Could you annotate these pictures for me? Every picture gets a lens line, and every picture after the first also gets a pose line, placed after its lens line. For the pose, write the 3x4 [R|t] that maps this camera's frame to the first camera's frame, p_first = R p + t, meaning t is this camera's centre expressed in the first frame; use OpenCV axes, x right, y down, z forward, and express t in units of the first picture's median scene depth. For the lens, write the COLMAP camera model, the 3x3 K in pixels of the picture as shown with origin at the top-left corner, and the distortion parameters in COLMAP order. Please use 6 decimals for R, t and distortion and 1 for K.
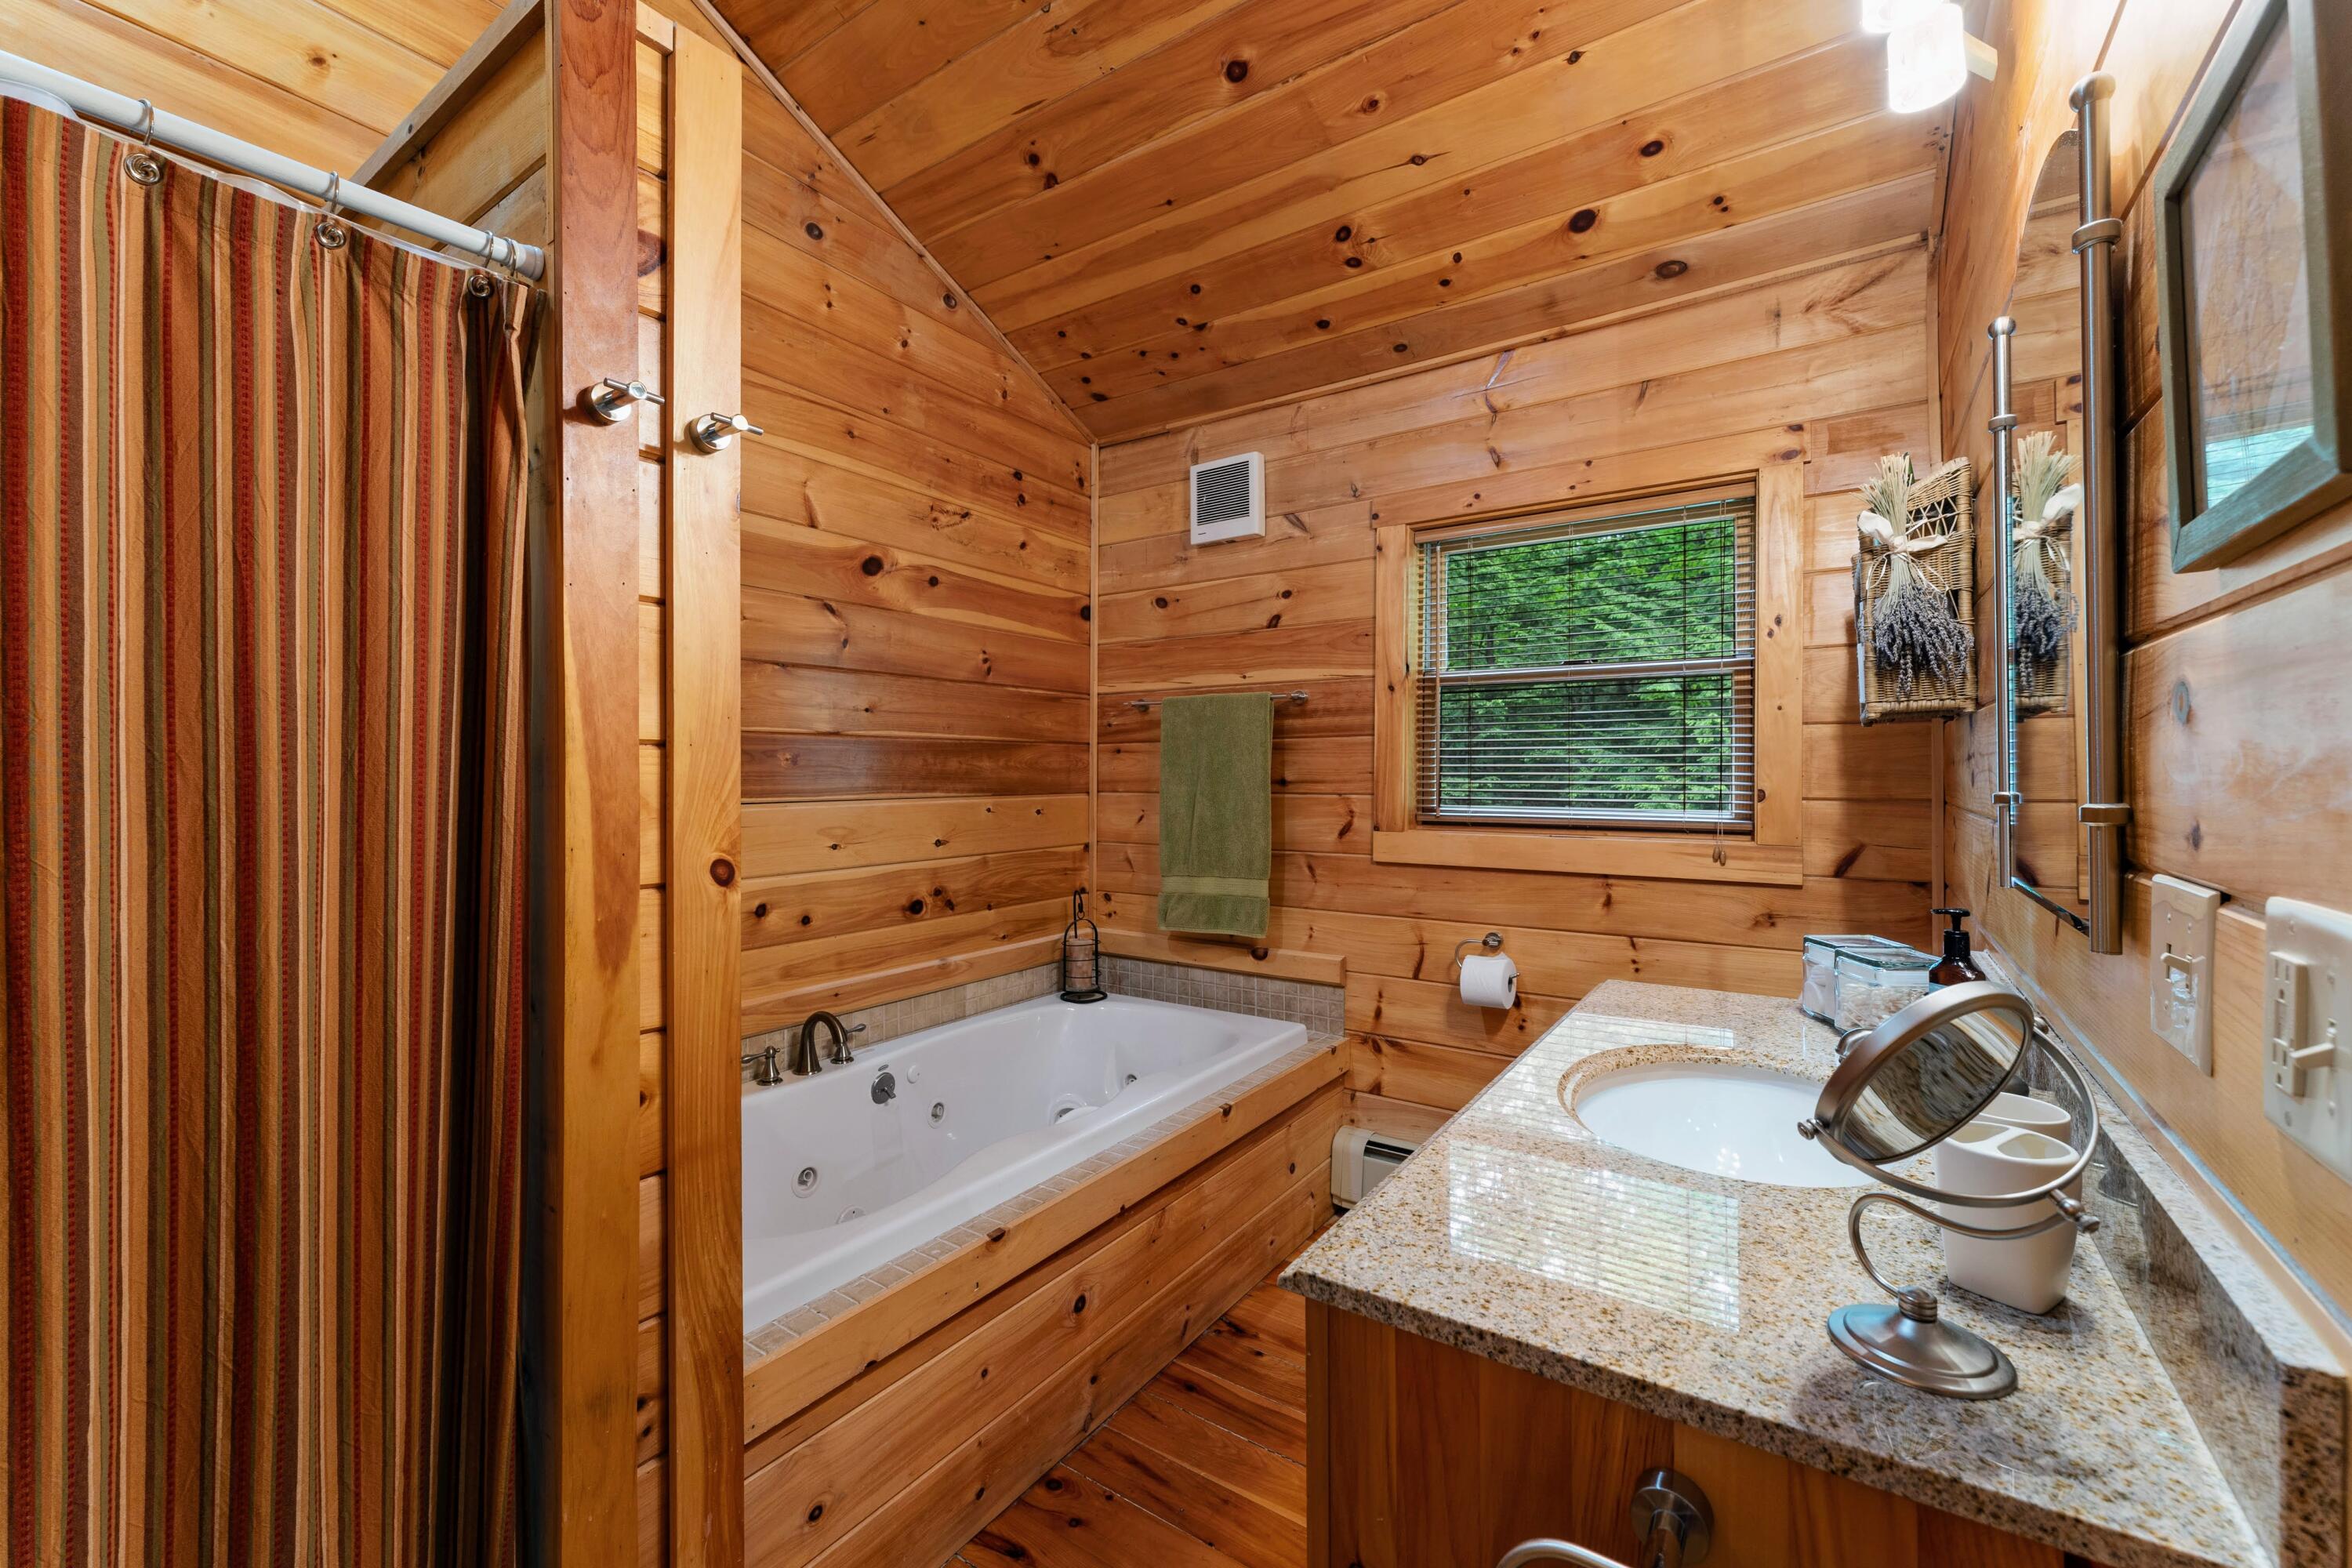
lens RADIAL K [[955.7, 0, 1171.8], [0, 955.7, 770.4], [0, 0, 1]] dist [0.001613, 0.000060]
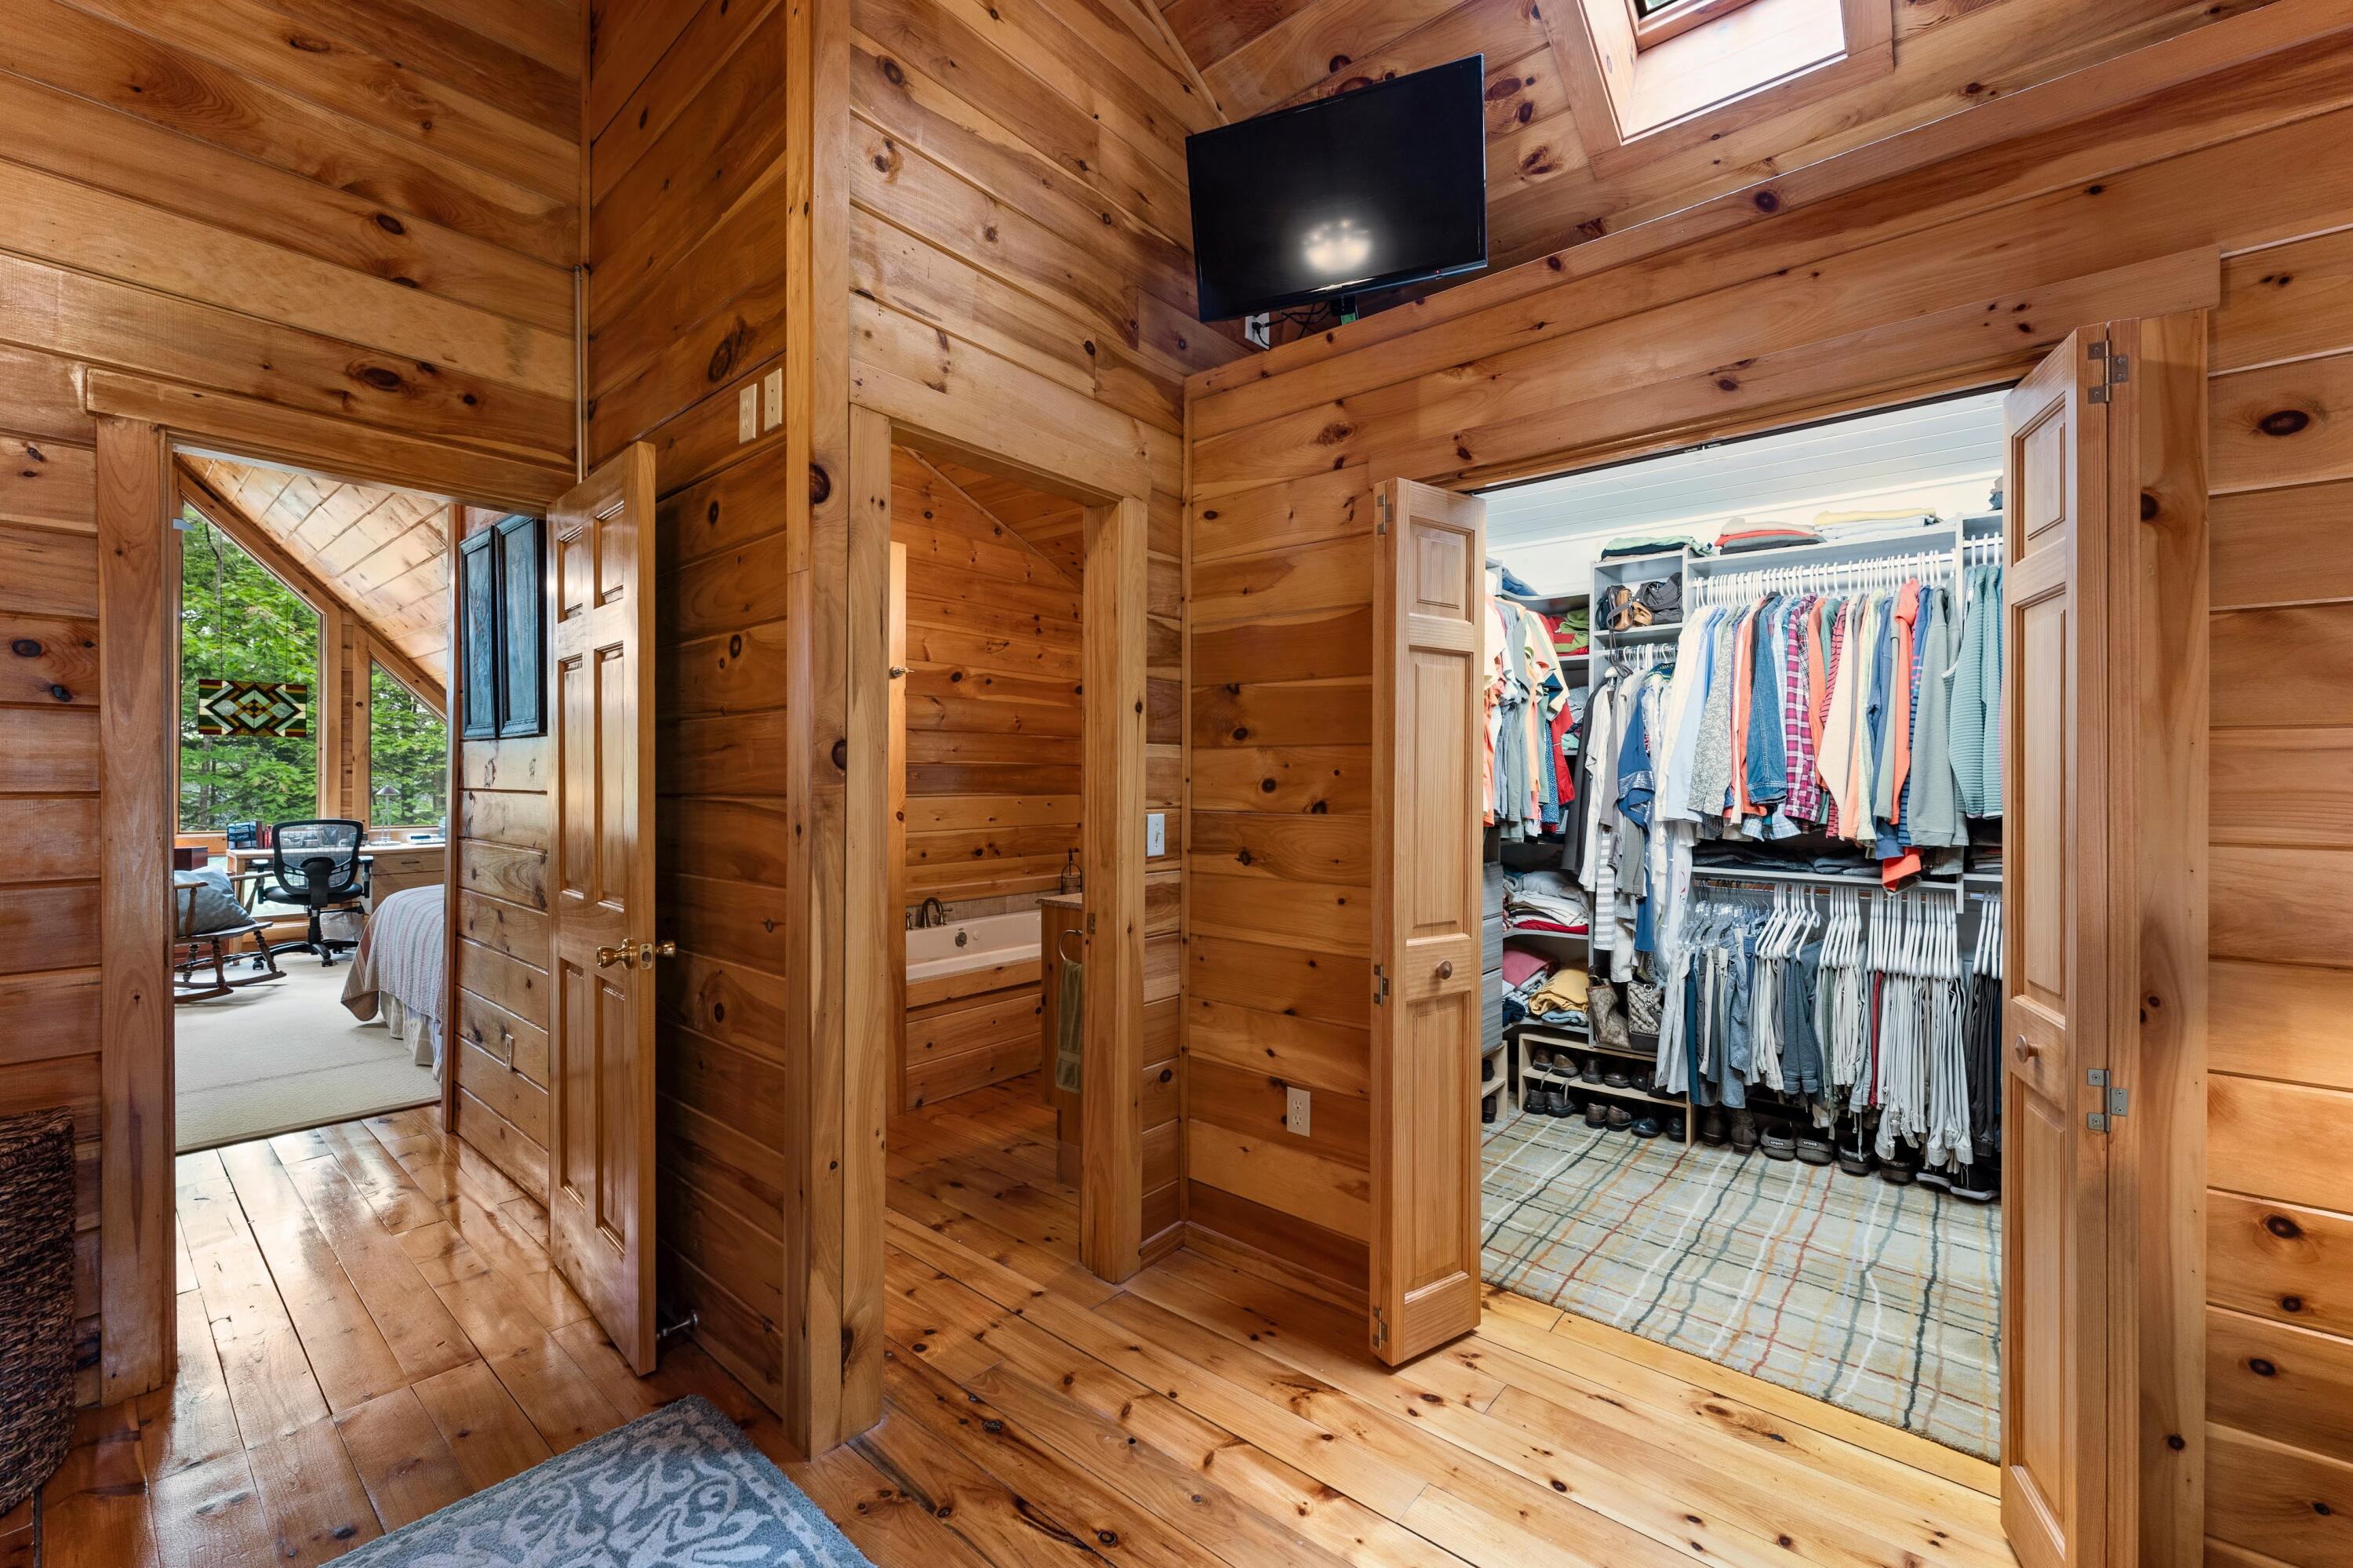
lens RADIAL K [[956.2, 0, 1177.5], [0, 956.2, 779.7], [0, 0, 1]] dist [0.001613, 0.000060]
pose [[0.995288, 0.001318, -0.096950, 0.314375], [-0.001281, 0.999999, 0.000437, -0.004101], [0.096951, -0.000311, 0.995289, -0.870006]]
